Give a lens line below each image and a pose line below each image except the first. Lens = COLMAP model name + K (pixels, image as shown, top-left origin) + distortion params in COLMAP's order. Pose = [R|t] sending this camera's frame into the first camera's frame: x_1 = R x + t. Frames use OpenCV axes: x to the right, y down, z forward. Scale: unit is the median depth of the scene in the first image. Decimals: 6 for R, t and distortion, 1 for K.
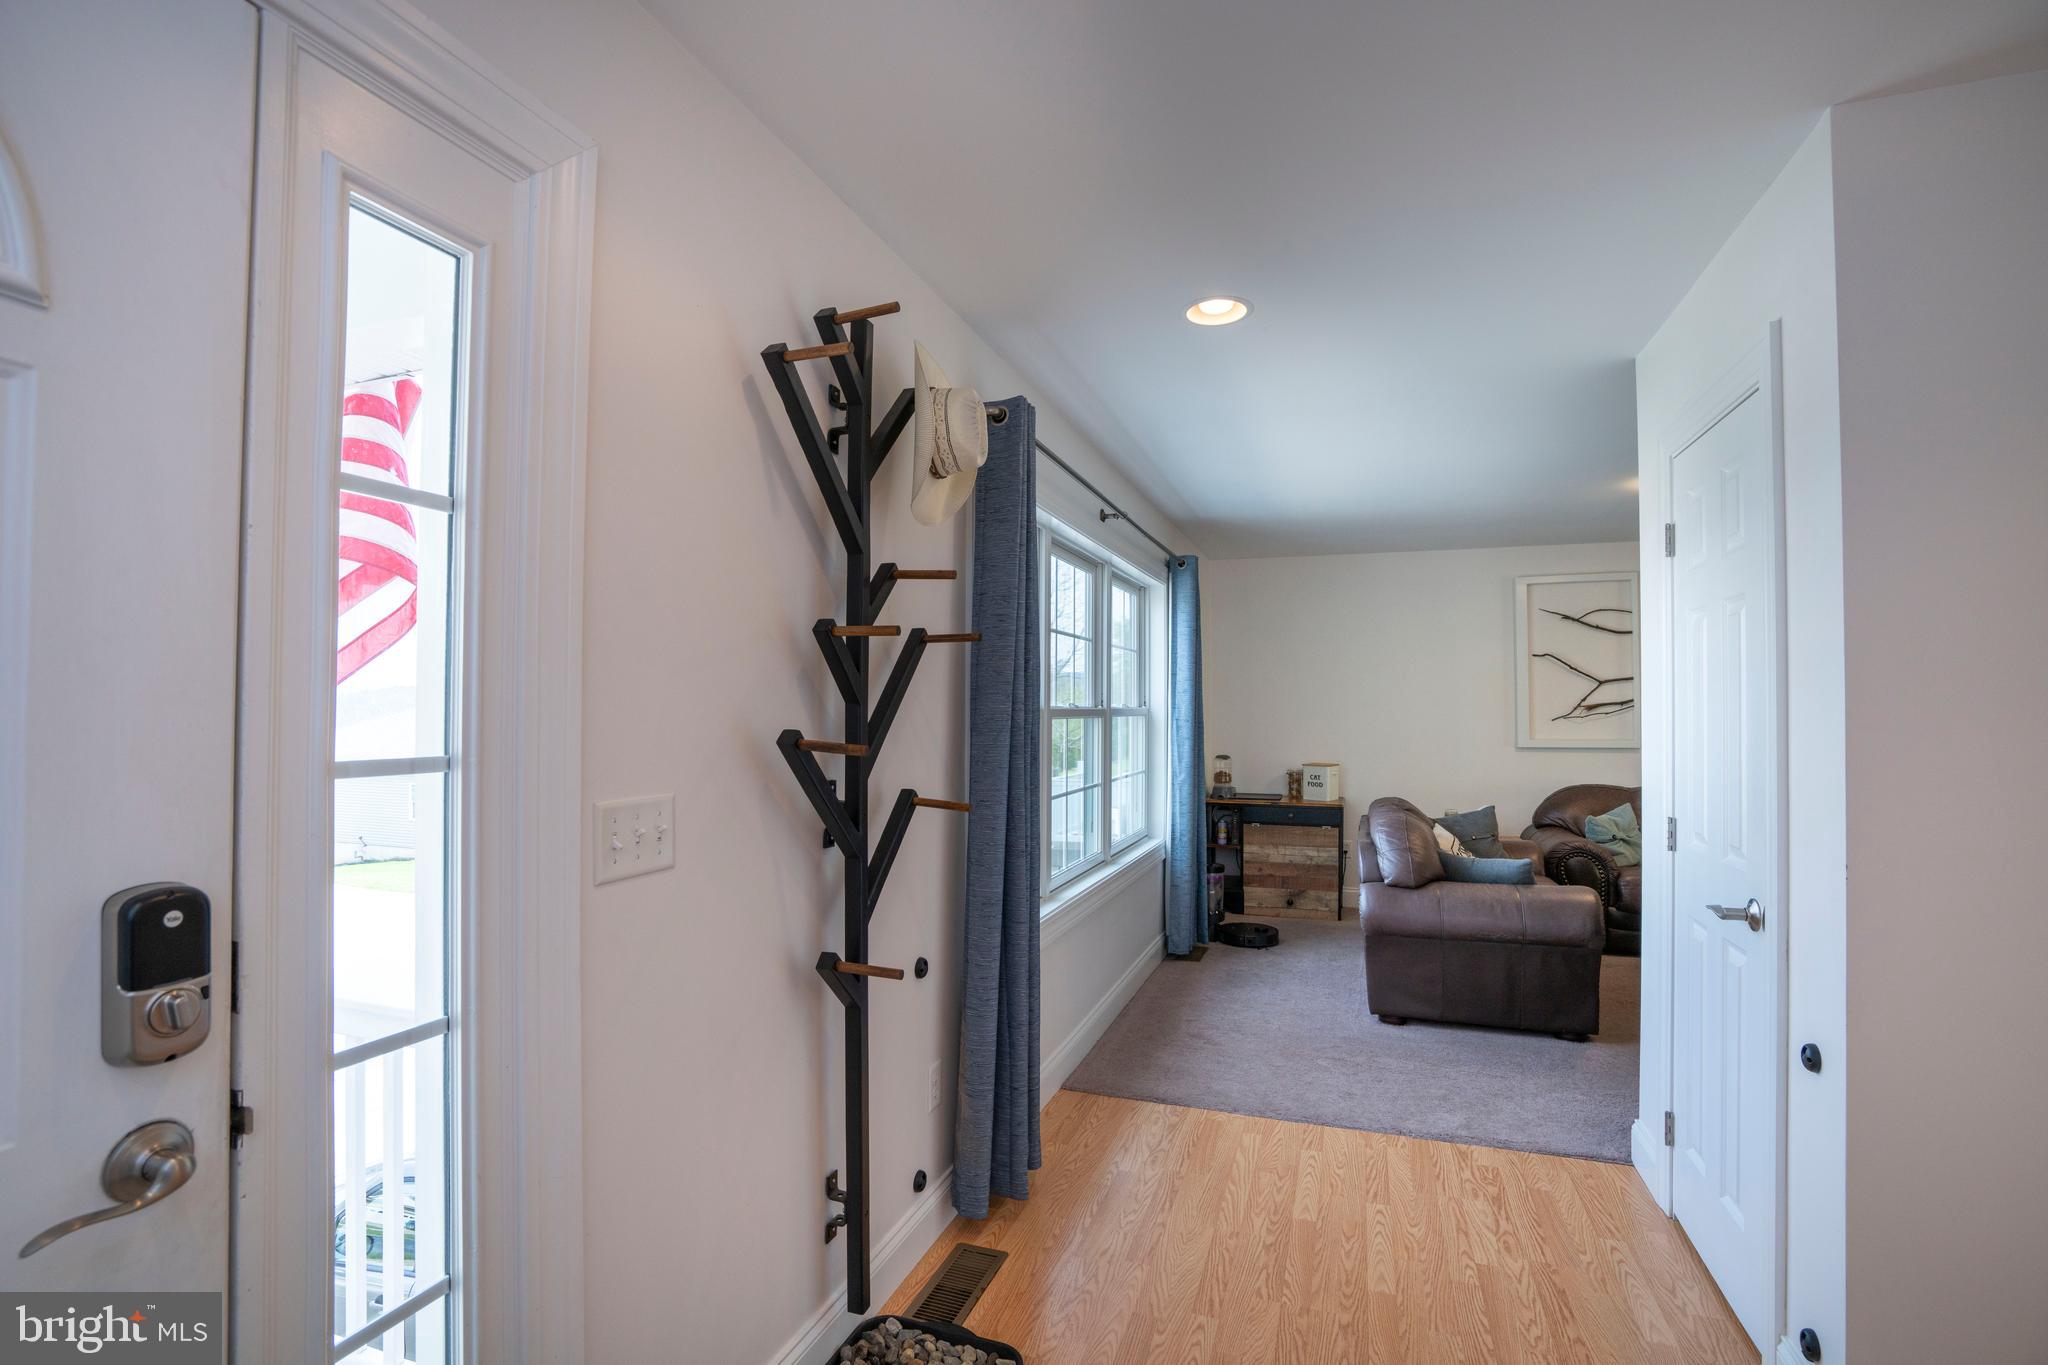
lens RADIAL K [[946.5, 0, 1022.8], [0, 946.5, 690.8], [0, 0, 1]] dist [-0.056811, 0.021552]
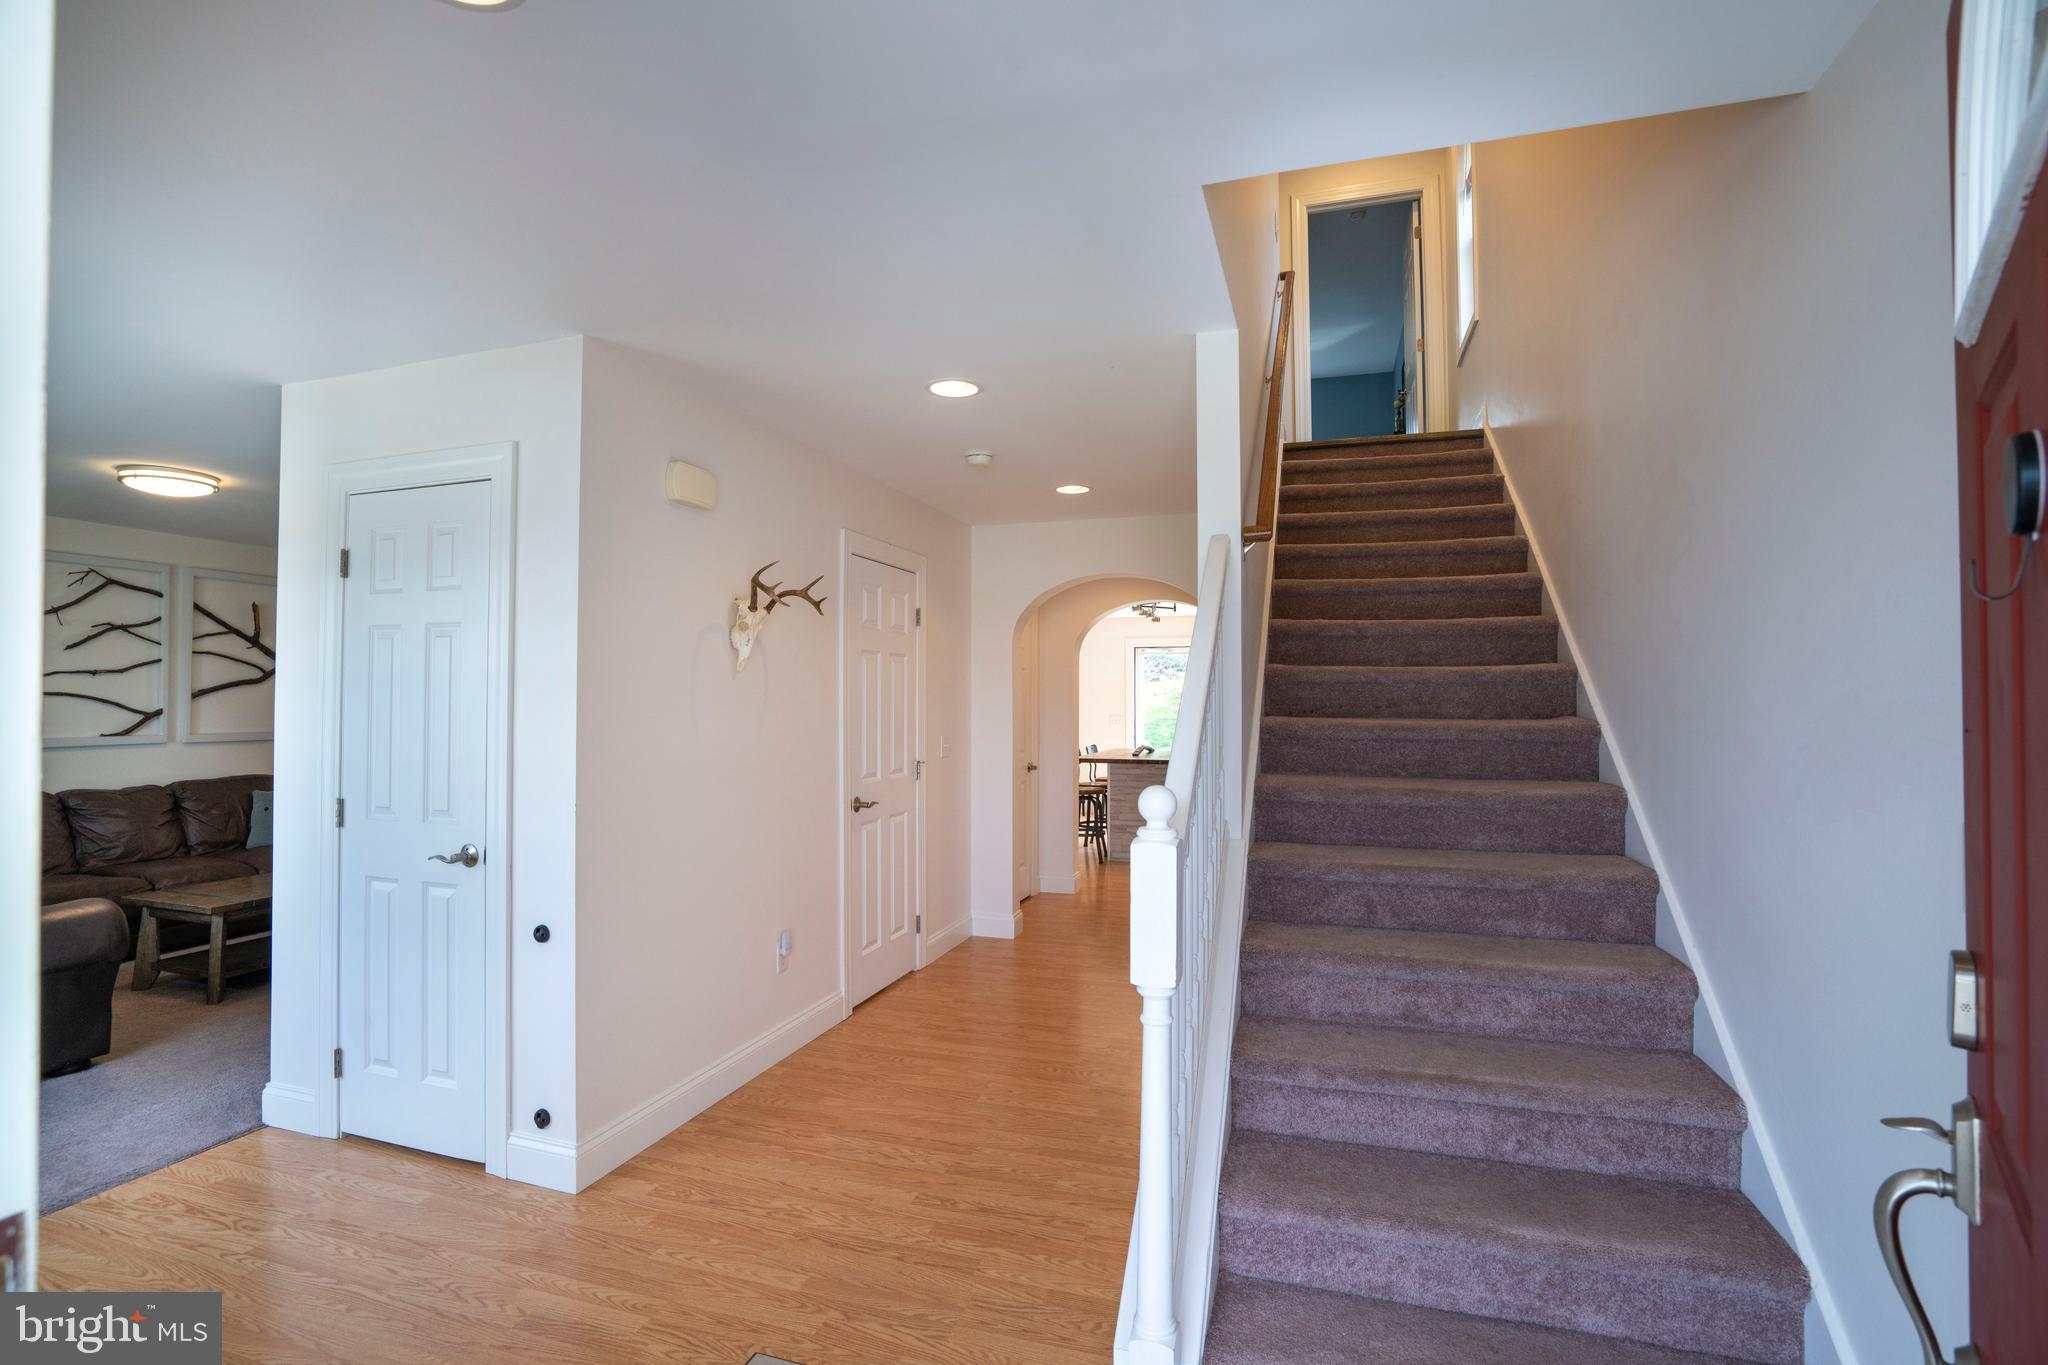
lens RADIAL K [[946.5, 0, 1017.9], [0, 946.5, 694.5], [0, 0, 1]] dist [-0.056811, 0.021552]
pose [[-0.028358, 0.004798, 0.999586, -0.236393], [-0.019909, 0.999787, -0.005364, -0.003173], [-0.999400, -0.020053, -0.028256, 0.081030]]
